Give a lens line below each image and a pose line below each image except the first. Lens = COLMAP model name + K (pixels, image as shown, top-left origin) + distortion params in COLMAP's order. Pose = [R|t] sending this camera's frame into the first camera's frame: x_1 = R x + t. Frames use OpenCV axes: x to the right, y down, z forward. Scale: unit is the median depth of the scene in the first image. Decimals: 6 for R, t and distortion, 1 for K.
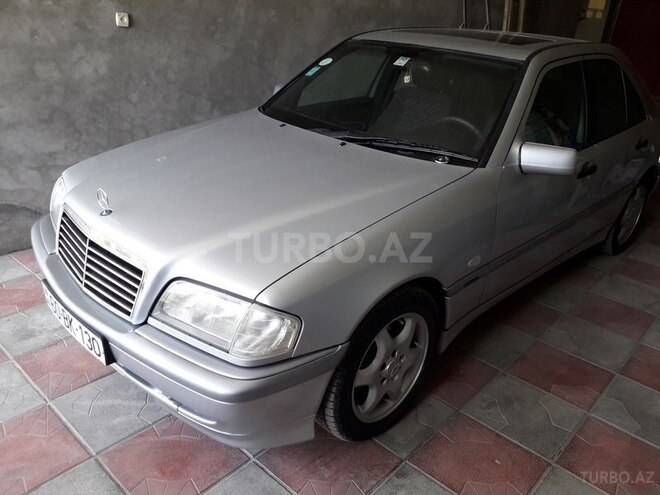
lens RADIAL K [[547.5, 0, 330.0], [0, 547.5, 247.5], [0, 0, 1]] dist [-0.001295, -0.001276]
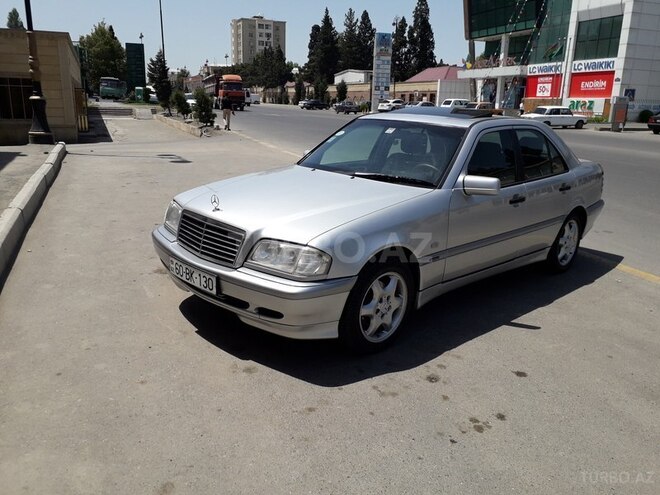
lens RADIAL K [[547.5, 0, 330.0], [0, 547.5, 247.5], [0, 0, 1]] dist [-0.001295, -0.001276]
pose [[0.999693, -0.010912, -0.022225, -0.008365], [0.007441, 0.988560, -0.150645, 0.256010], [0.023615, 0.150434, 0.988338, -0.561096]]
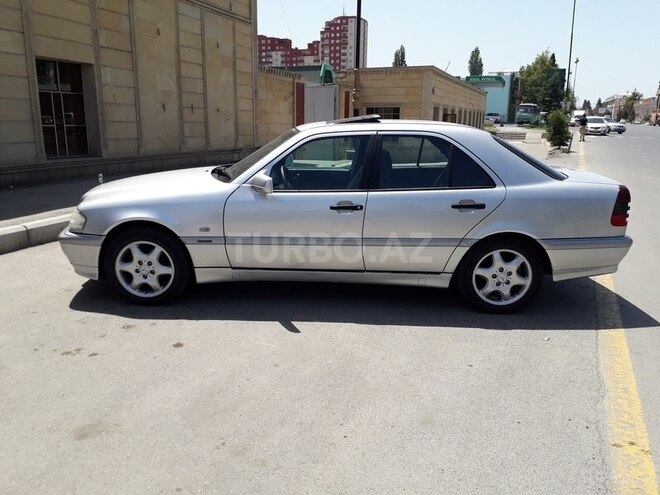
lens RADIAL K [[547.5, 0, 330.0], [0, 547.5, 247.5], [0, 0, 1]] dist [-0.001295, -0.001276]
pose [[0.691526, 0.126381, -0.711210, 1.781506], [-0.268232, 0.959106, -0.090377, 0.128332], [0.670704, 0.253268, 0.697146, 0.003048]]
